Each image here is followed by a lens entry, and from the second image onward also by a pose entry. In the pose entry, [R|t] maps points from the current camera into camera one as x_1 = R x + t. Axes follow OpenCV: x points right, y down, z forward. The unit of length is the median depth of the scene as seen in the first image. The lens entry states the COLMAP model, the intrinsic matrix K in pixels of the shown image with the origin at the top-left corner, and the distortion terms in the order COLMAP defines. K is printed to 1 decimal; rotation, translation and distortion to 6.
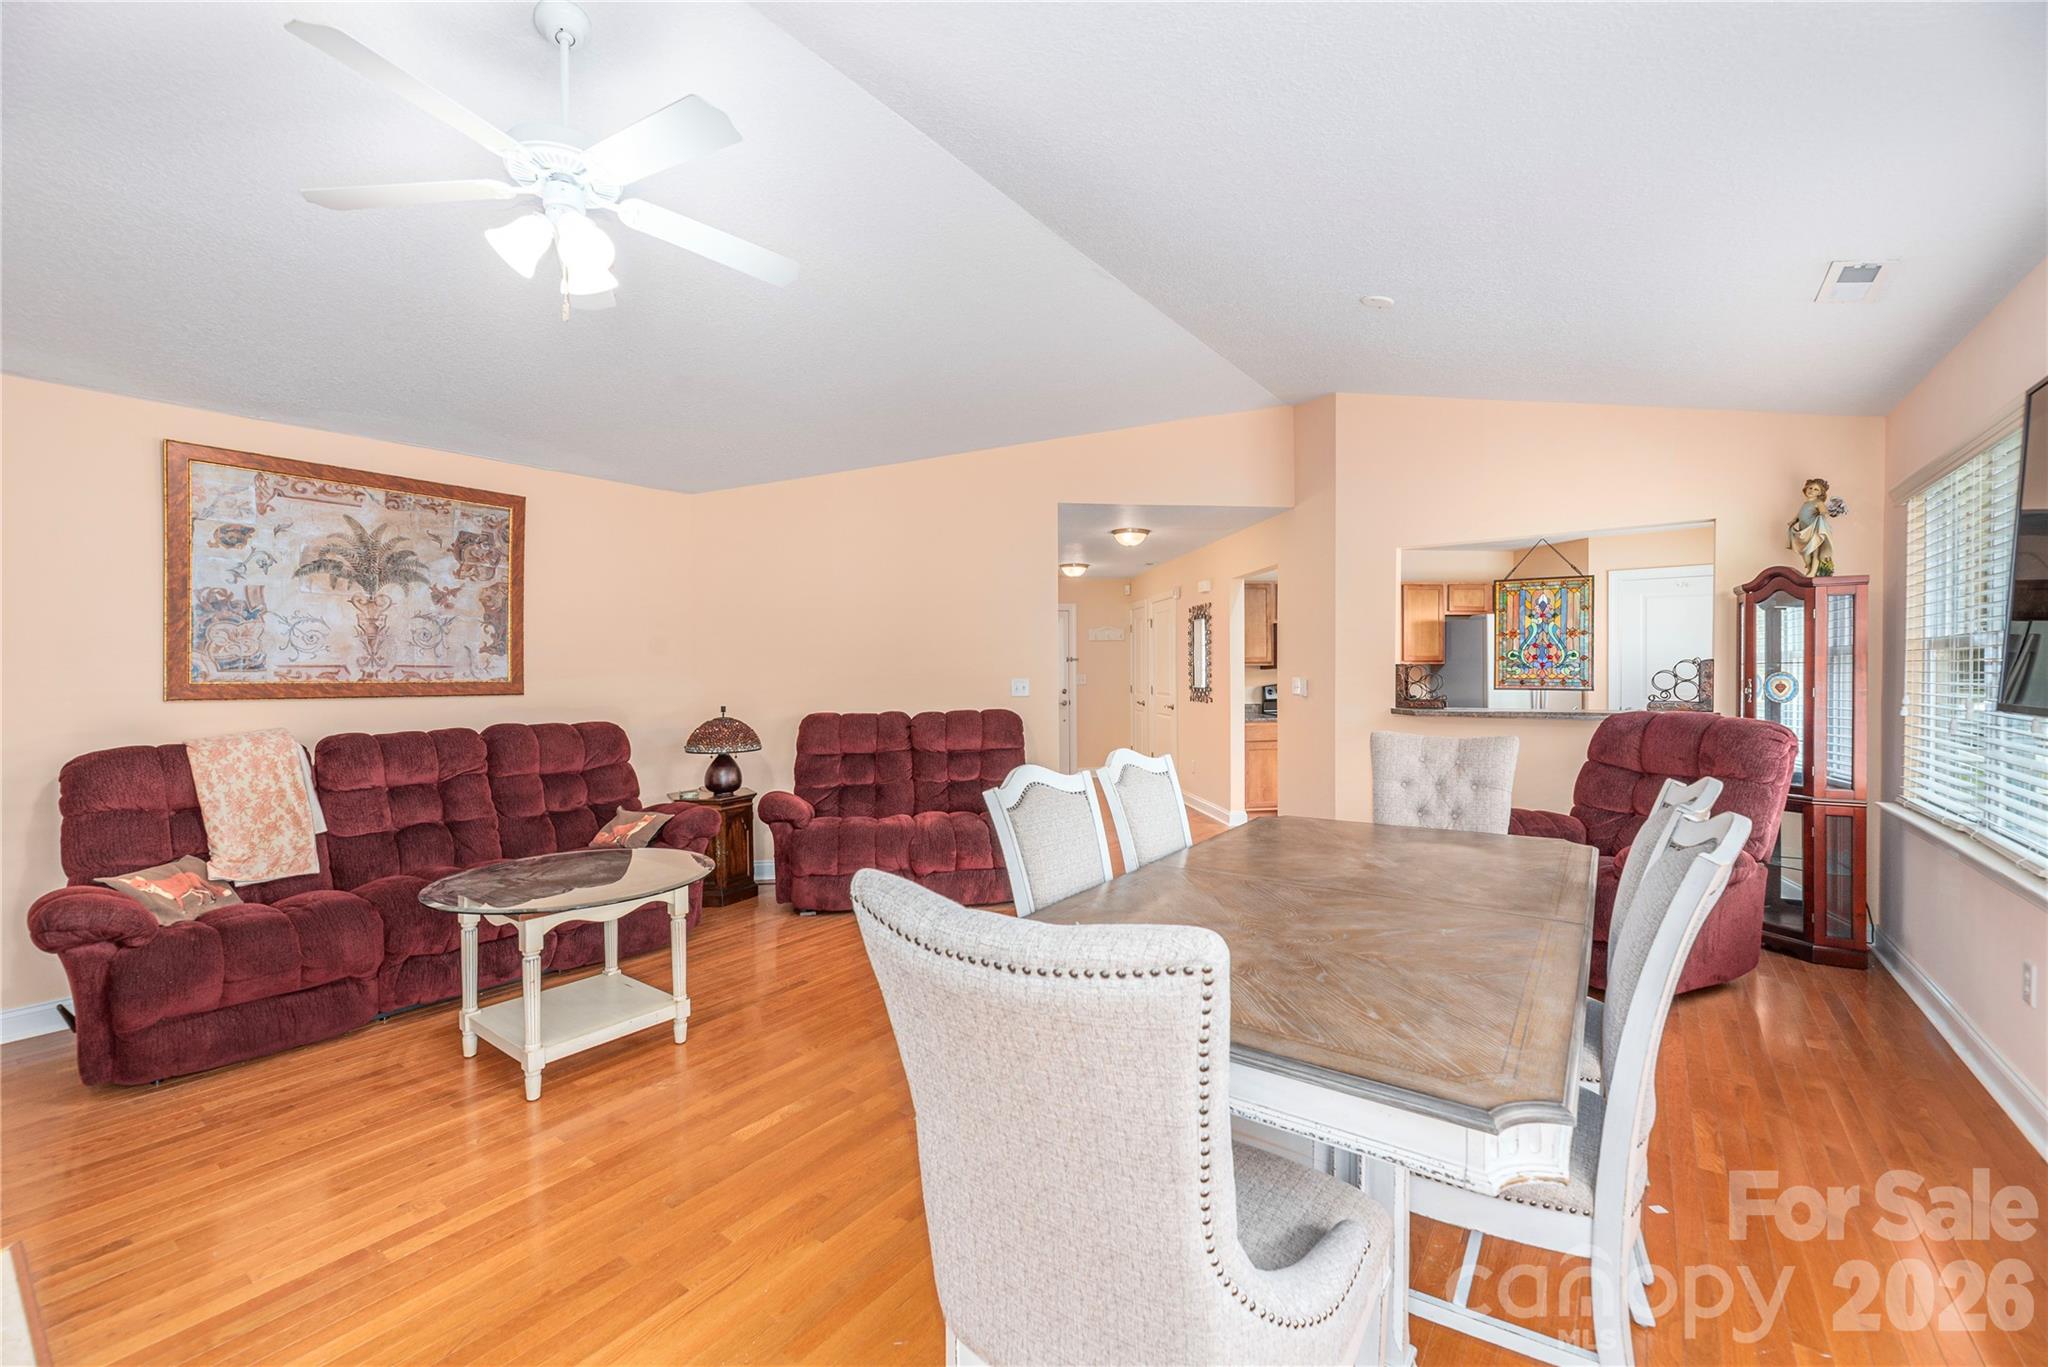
lens RADIAL K [[834.0, 0, 1031.4], [0, 834.0, 675.4], [0, 0, 1]] dist [-0.002511, -0.000177]
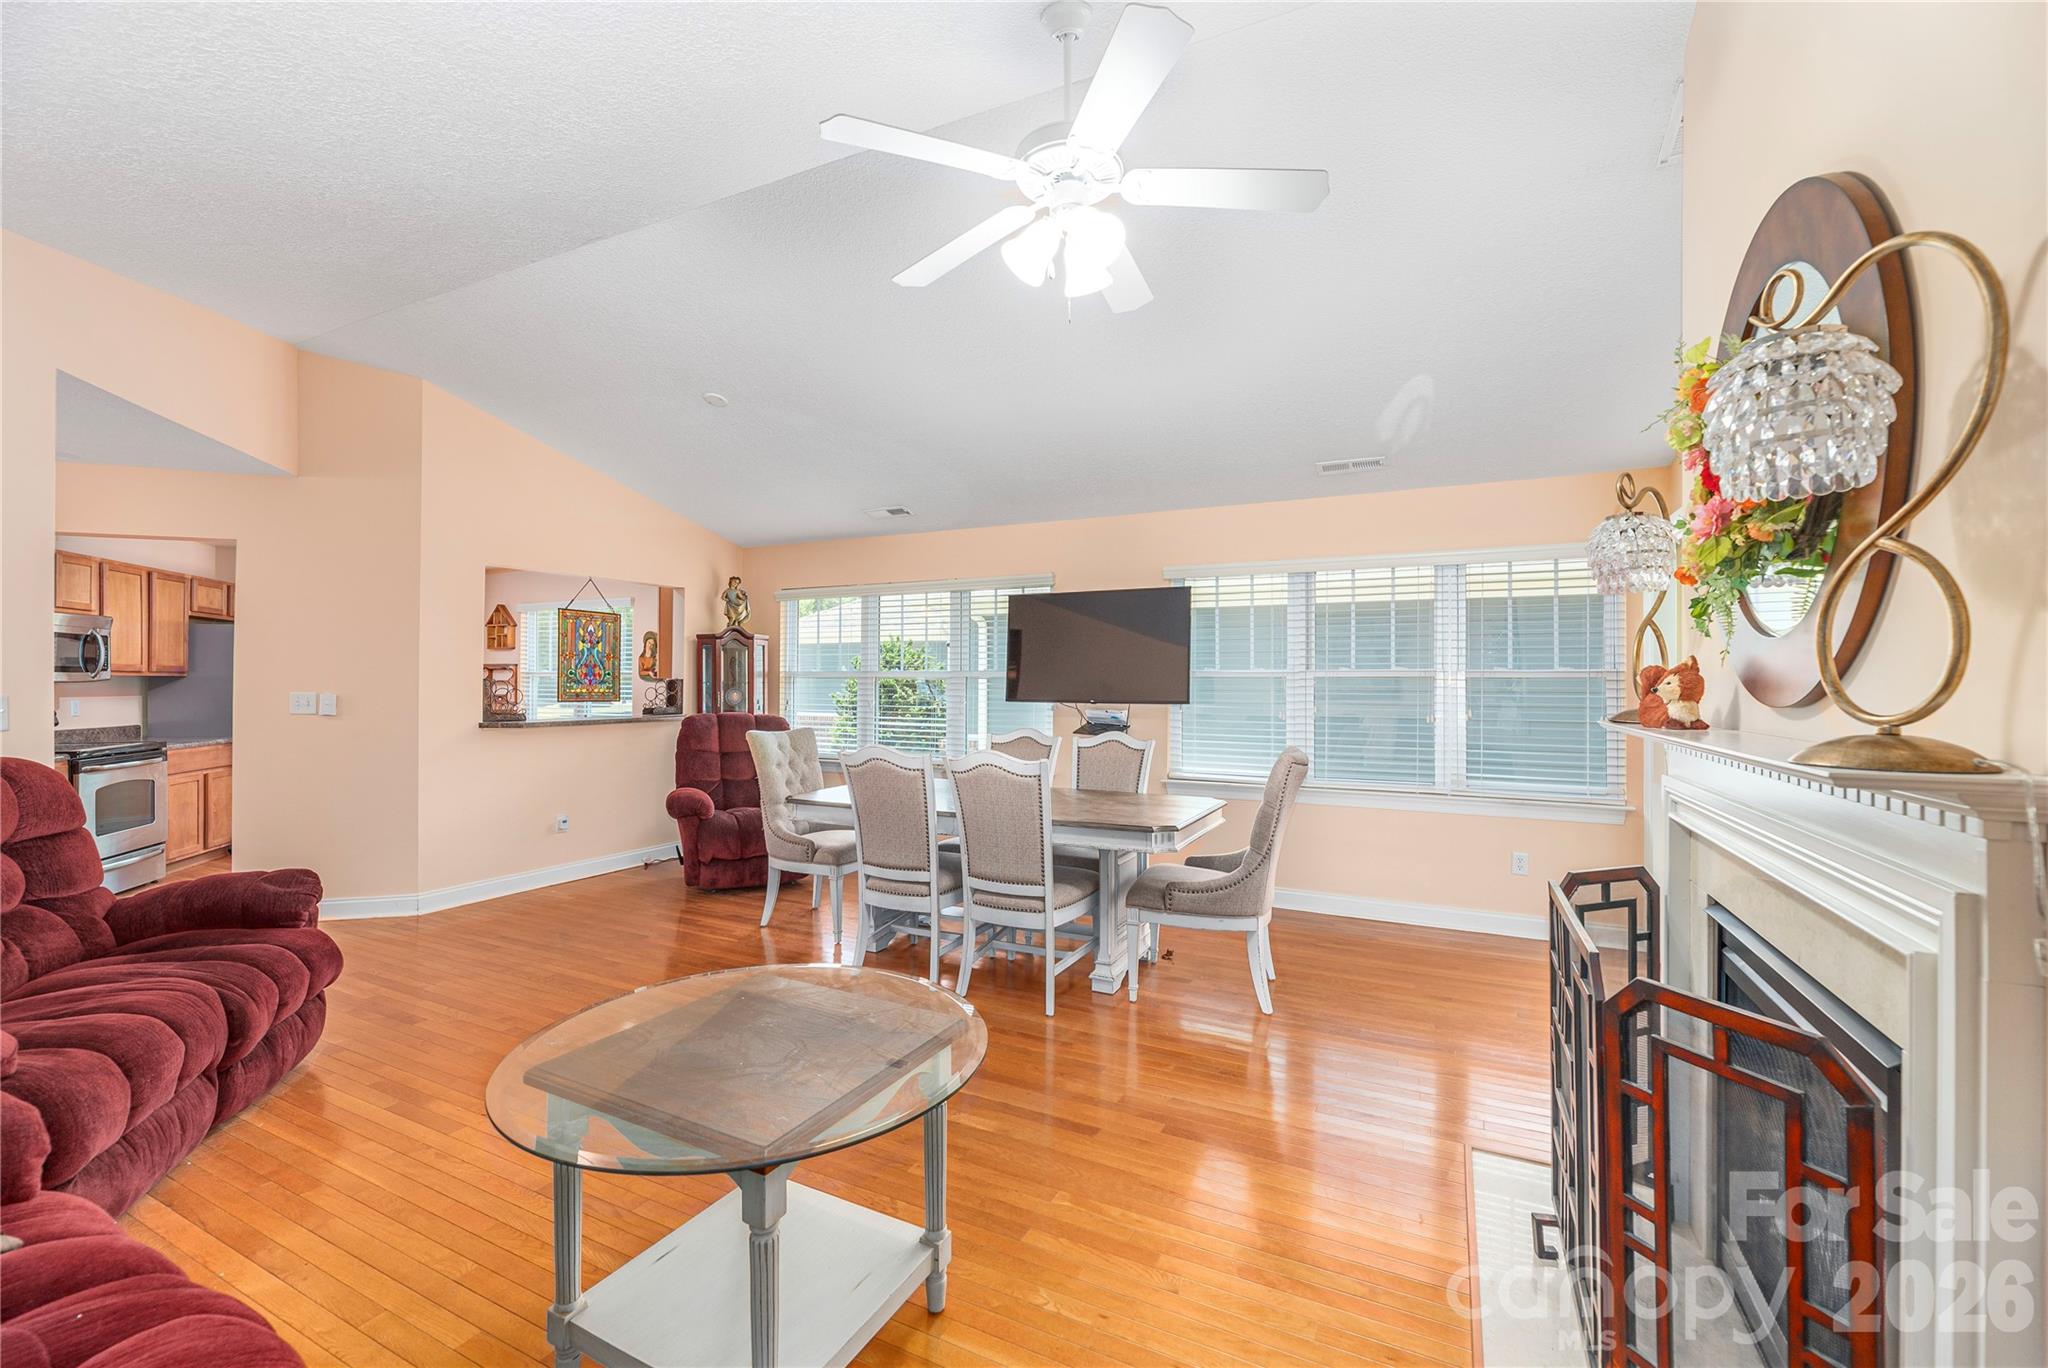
lens RADIAL K [[834.0, 0, 1027.1], [0, 834.0, 686.9], [0, 0, 1]] dist [-0.002511, -0.000177]
pose [[-0.160188, 0.004823, 0.987075, -0.825478], [0.000229, 0.999988, -0.004849, 0.001458], [-0.987086, -0.000550, -0.160187, 0.653824]]
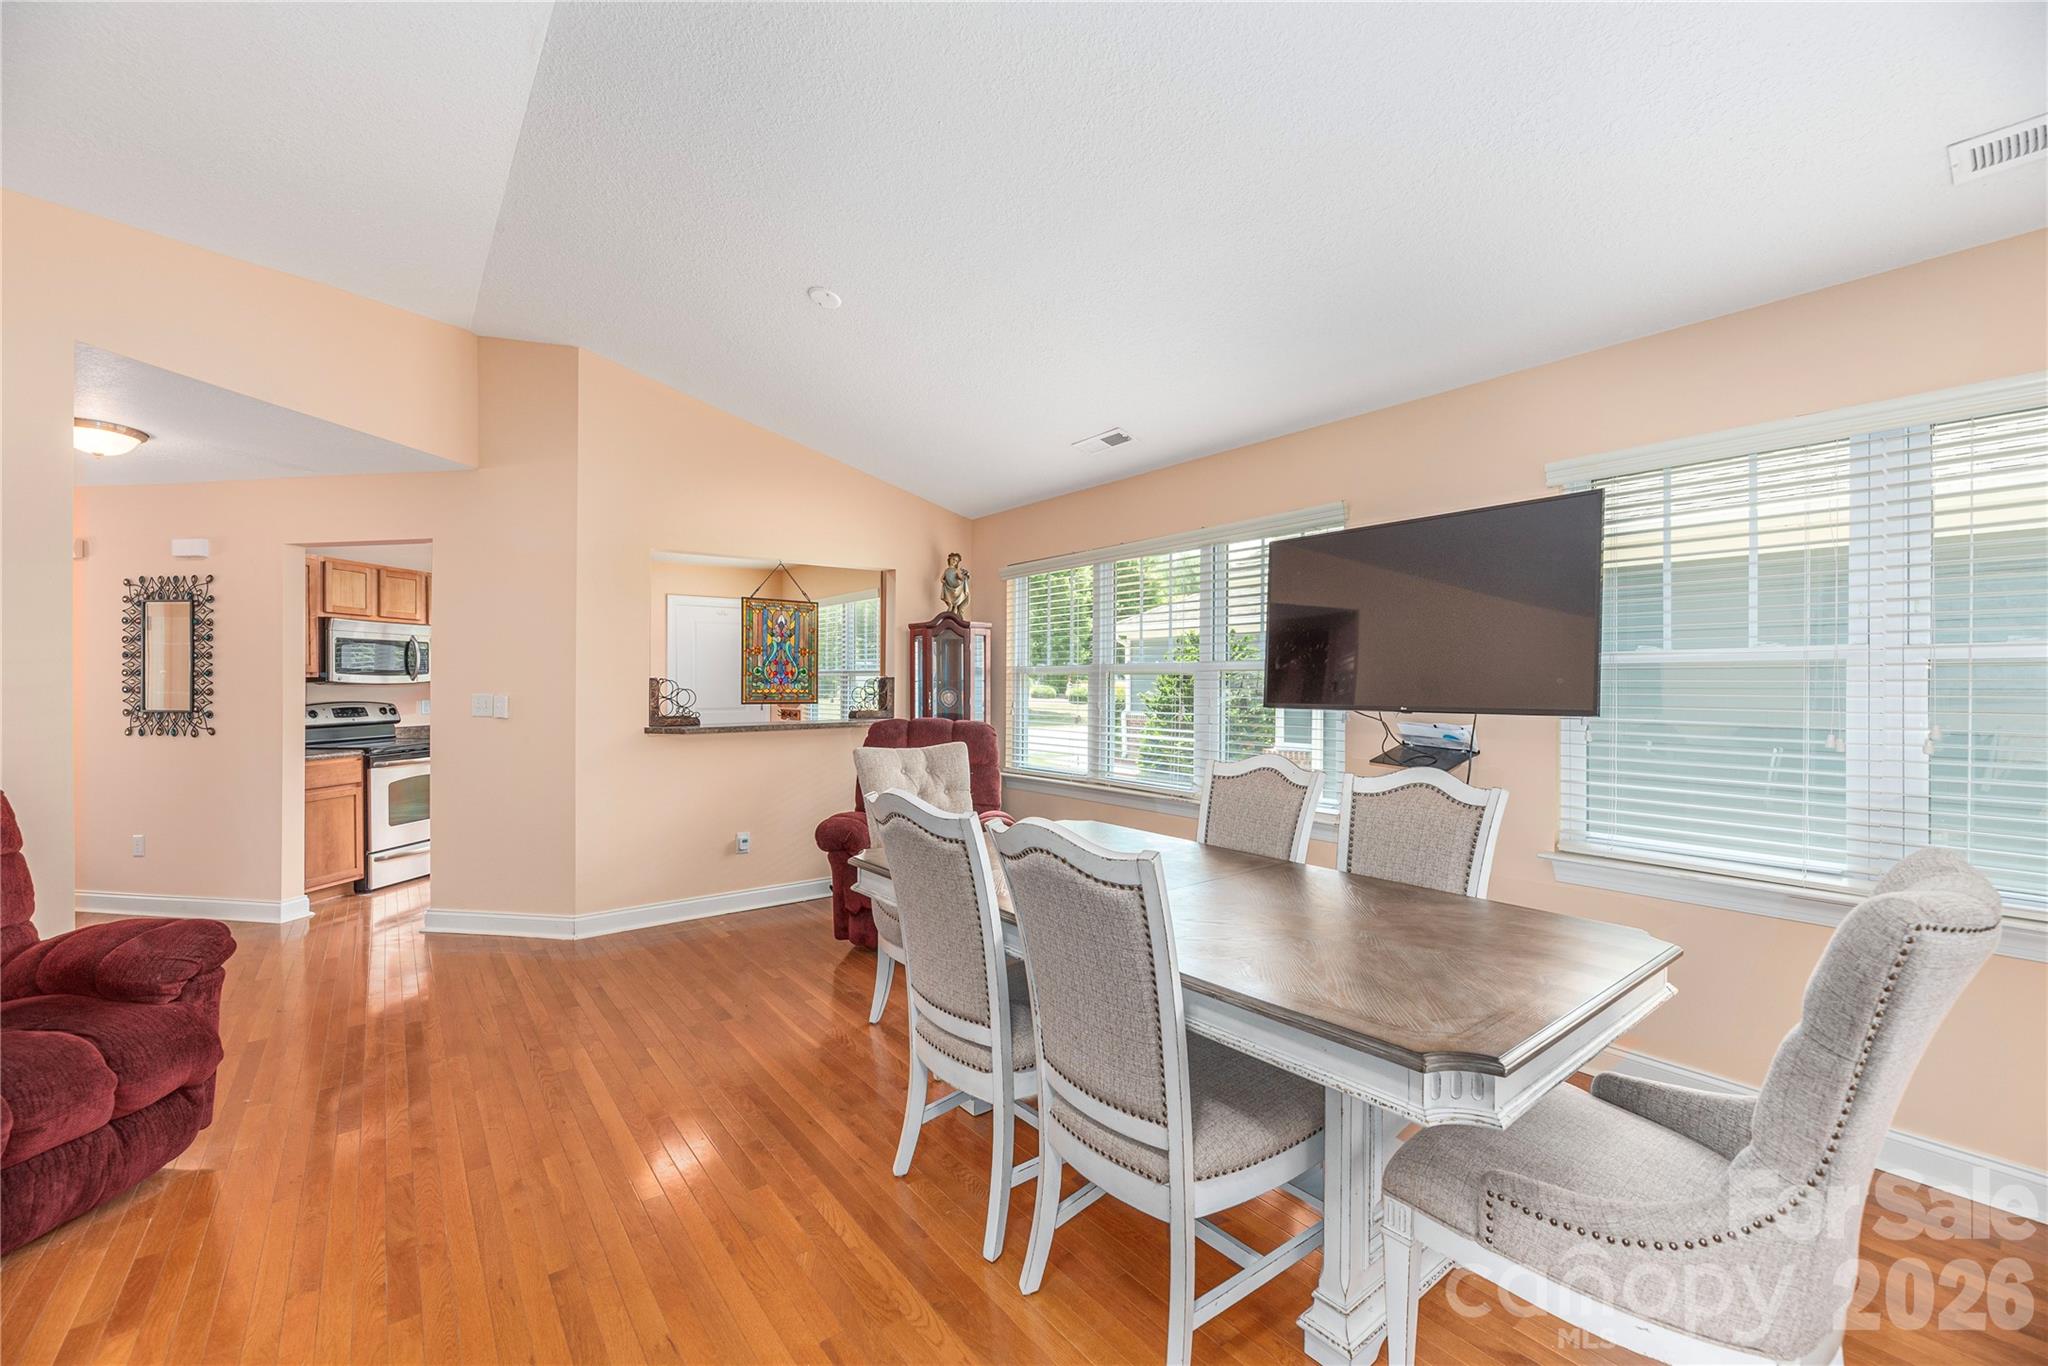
lens RADIAL K [[834.0, 0, 1022.7], [0, 834.0, 685.9], [0, 0, 1]] dist [-0.002511, -0.000177]
pose [[0.291477, 0.001818, 0.956576, -0.379736], [0.002301, 0.999994, -0.002602, -0.002541], [-0.956575, 0.002959, 0.291471, 0.453133]]
